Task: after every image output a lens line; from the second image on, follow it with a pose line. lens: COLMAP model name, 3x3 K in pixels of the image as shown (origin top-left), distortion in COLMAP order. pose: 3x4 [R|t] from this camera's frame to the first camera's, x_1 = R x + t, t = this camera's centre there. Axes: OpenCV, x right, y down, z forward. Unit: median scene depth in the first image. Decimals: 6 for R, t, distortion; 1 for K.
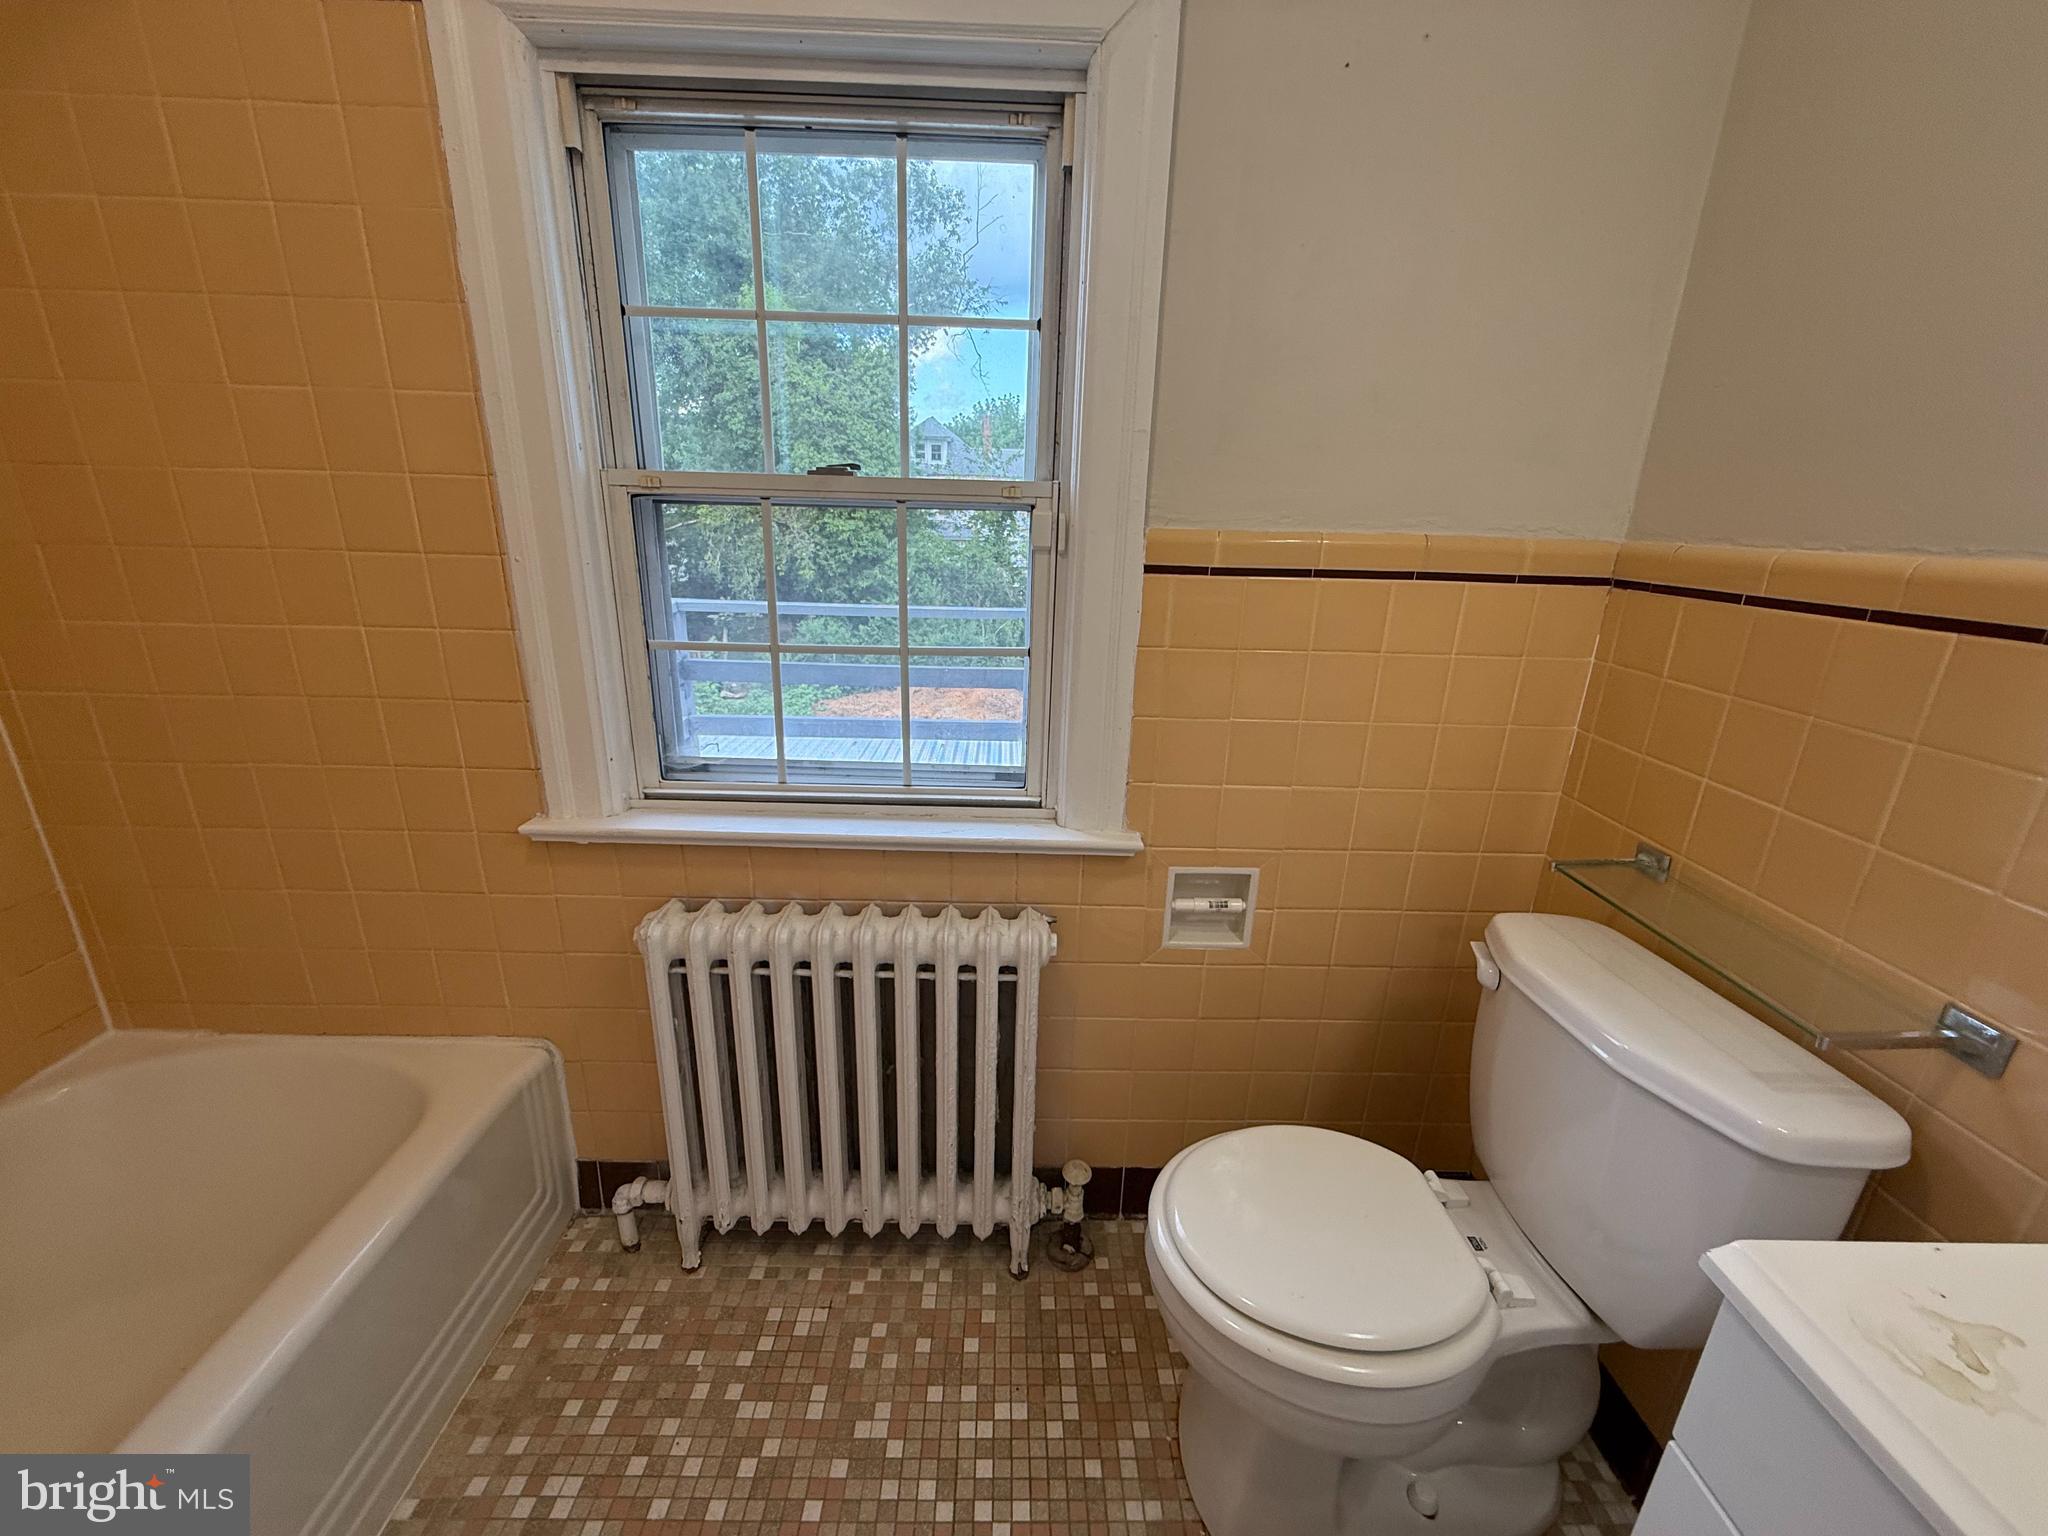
lens RADIAL K [[818.5, 0, 1013.1], [0, 818.5, 768.5], [0, 0, 1]] dist [-0.000119, 0.000429]
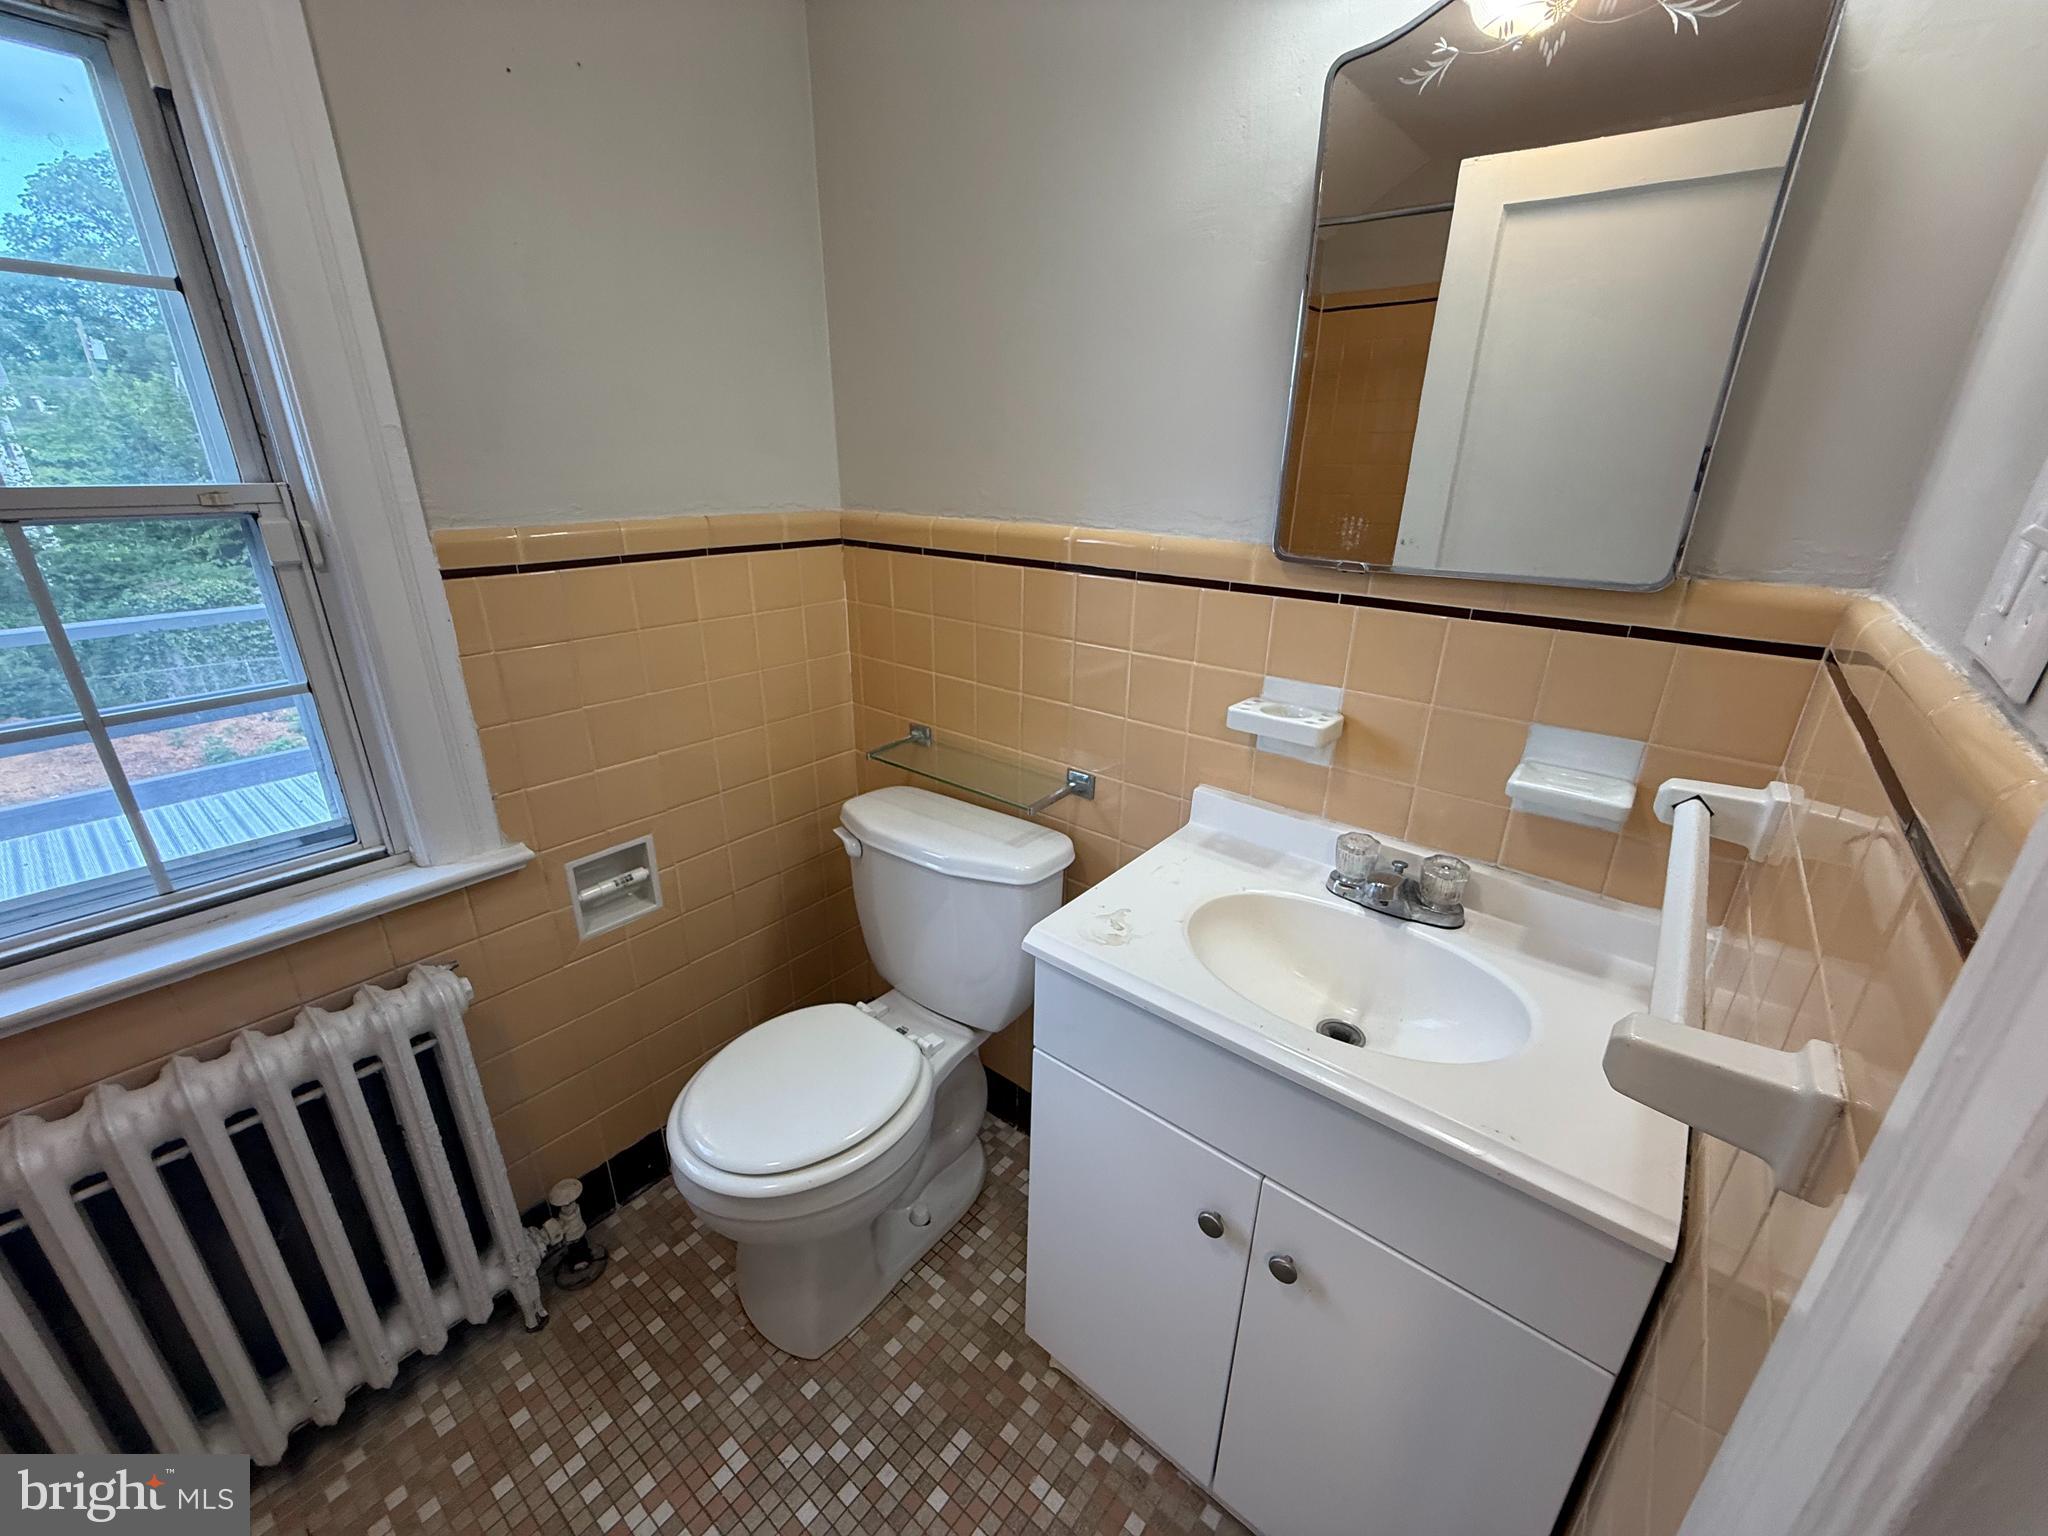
lens RADIAL K [[818.5, 0, 1019.8], [0, 818.5, 771.8], [0, 0, 1]] dist [-0.000119, 0.000429]
pose [[0.642660, -0.293706, 0.707619, -0.138503], [0.238671, 0.954391, 0.179371, -0.037409], [-0.728027, 0.053613, 0.683449, -0.106250]]
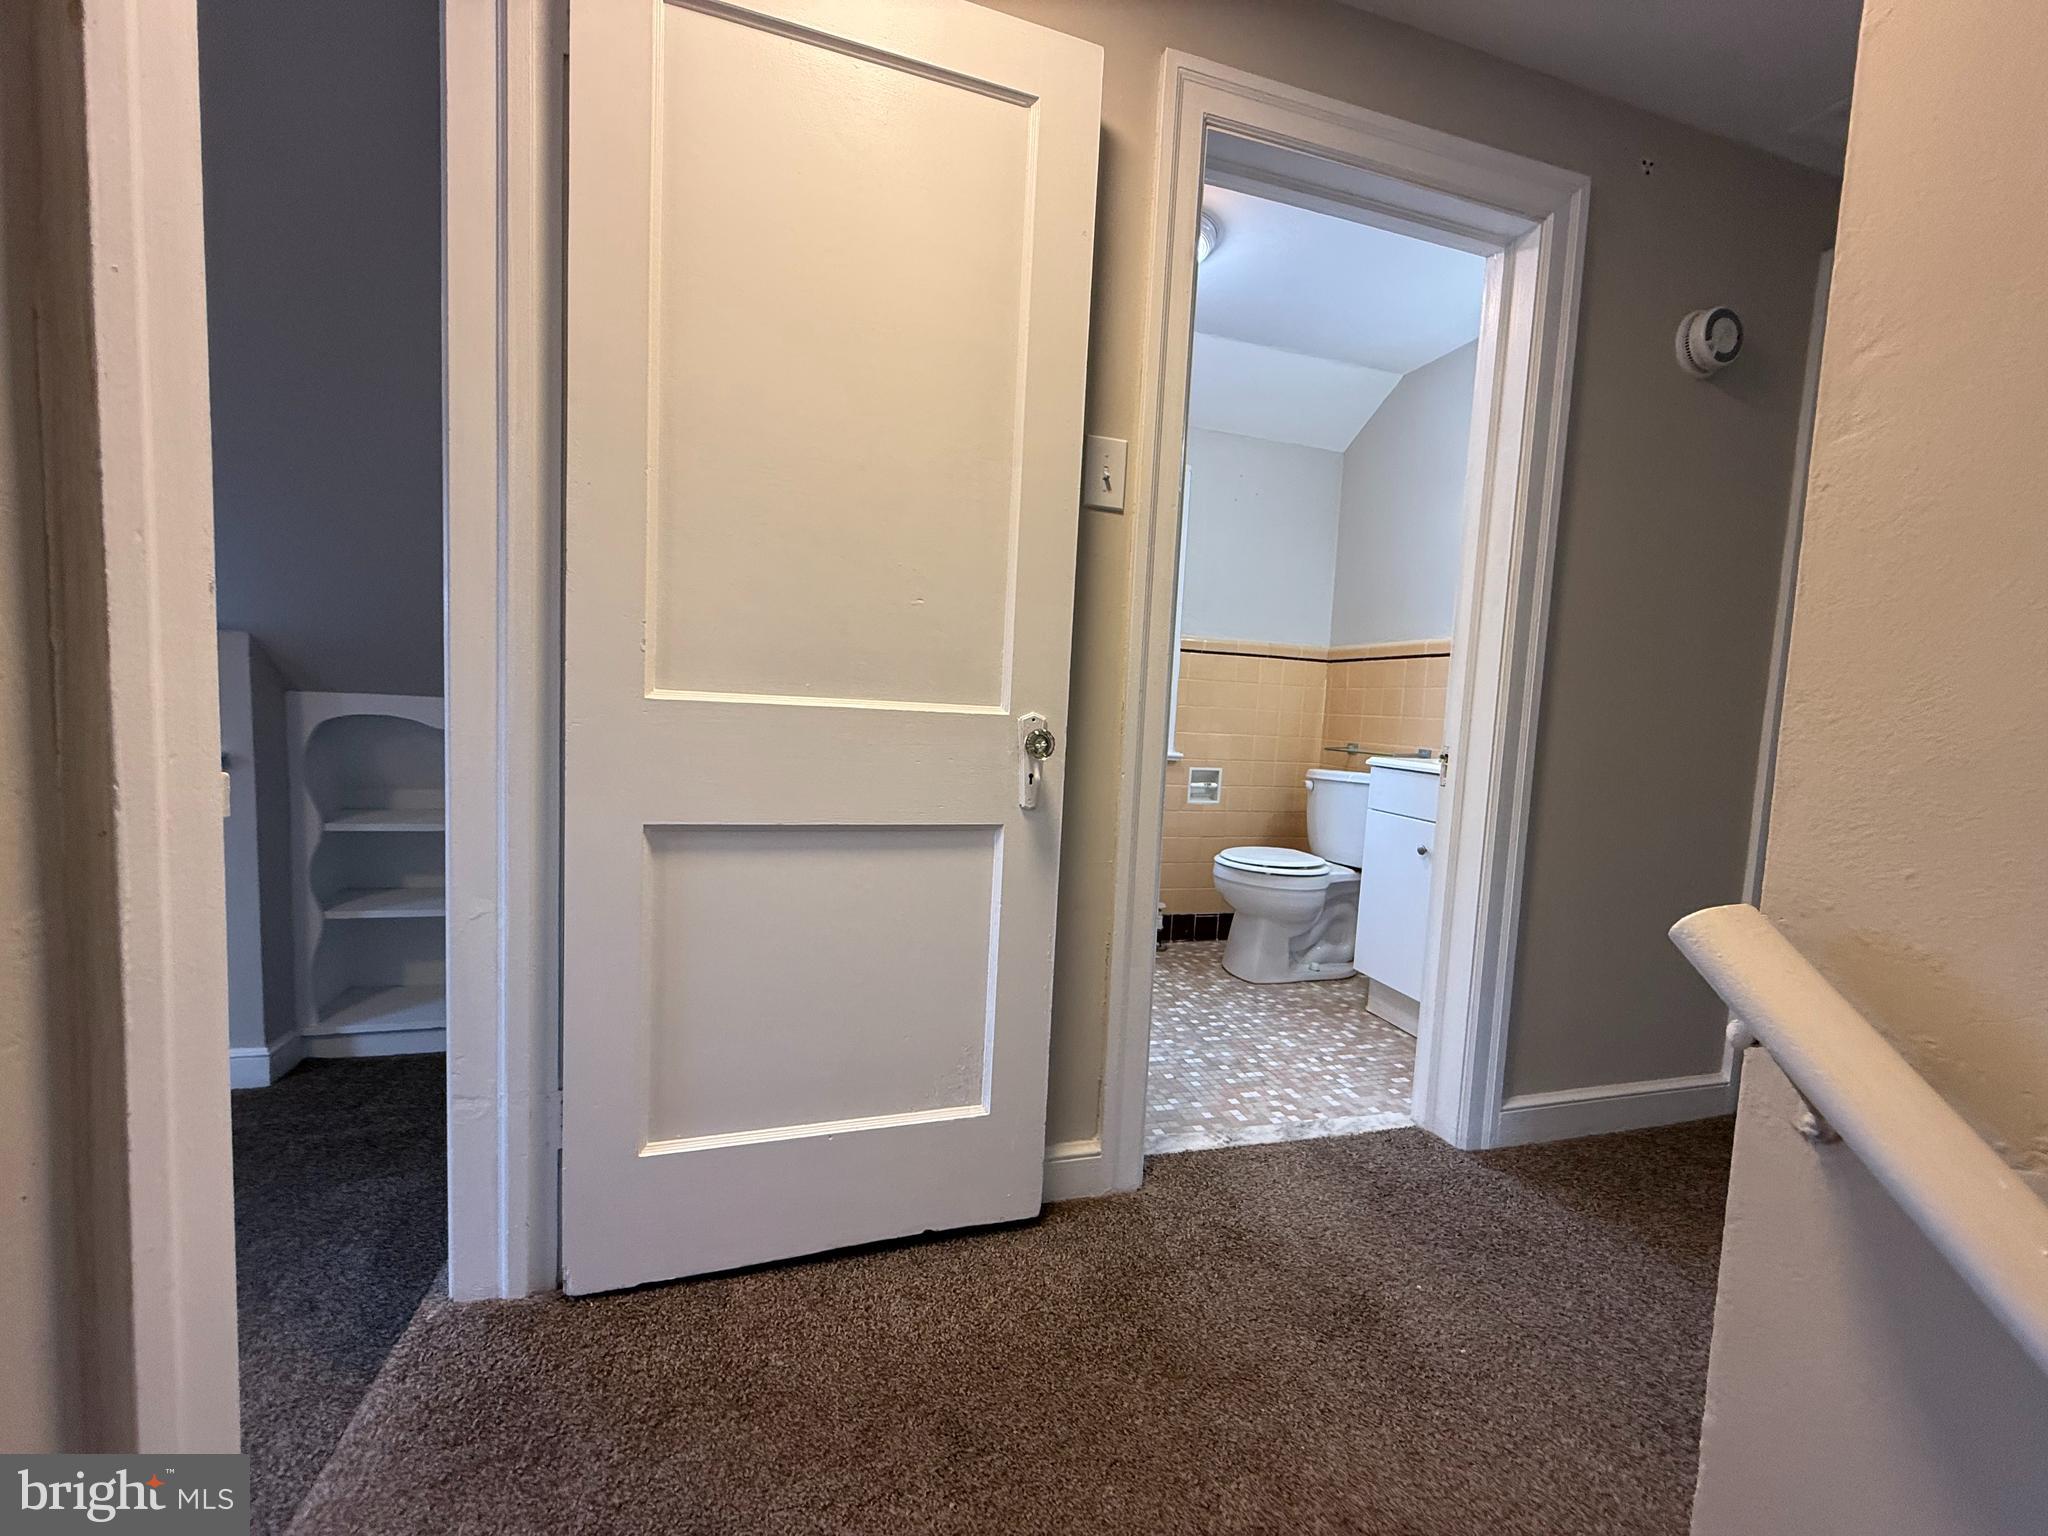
lens RADIAL K [[818.5, 0, 1015.7], [0, 818.5, 760.2], [0, 0, 1]] dist [-0.000119, 0.000429]
pose [[0.963914, 0.007506, 0.266107, -1.084025], [0.052166, 0.974897, -0.216458, 0.671452], [-0.261051, 0.222528, 0.939326, -1.334065]]
